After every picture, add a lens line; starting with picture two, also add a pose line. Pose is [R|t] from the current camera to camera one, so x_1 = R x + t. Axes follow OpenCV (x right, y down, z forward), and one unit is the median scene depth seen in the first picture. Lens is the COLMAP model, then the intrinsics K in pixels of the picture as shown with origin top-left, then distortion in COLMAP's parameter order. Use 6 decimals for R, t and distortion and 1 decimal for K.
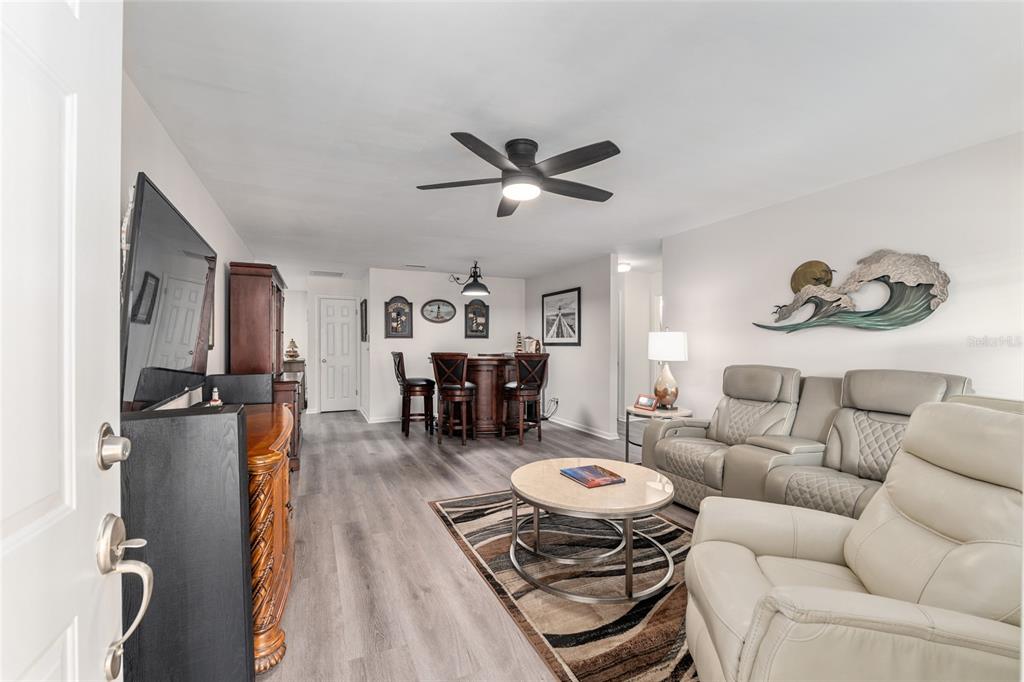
lens RADIAL K [[422.4, 0, 513.2], [0, 422.4, 347.5], [0, 0, 1]] dist [-0.007574, -0.000007]
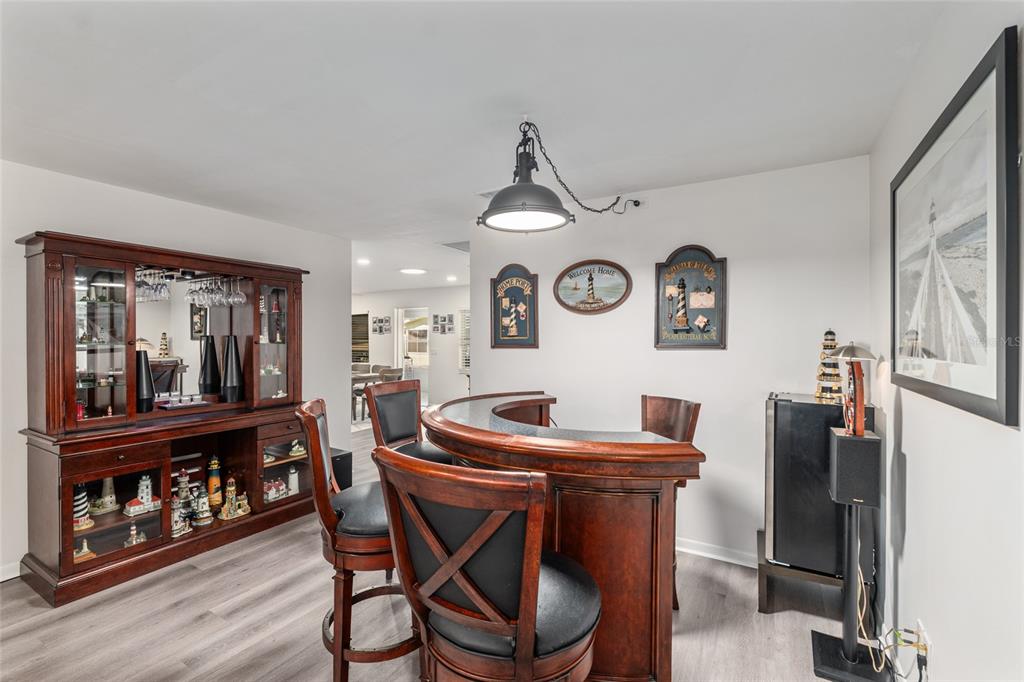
lens RADIAL K [[445.9, 0, 518.5], [0, 445.9, 342.9], [0, 0, 1]] dist [-0.004592, -0.000086]
pose [[0.567482, 0.005674, -0.823366, 0.181826], [-0.007043, 0.999973, 0.002036, -0.031432], [0.823356, 0.004643, 0.567506, 0.751870]]
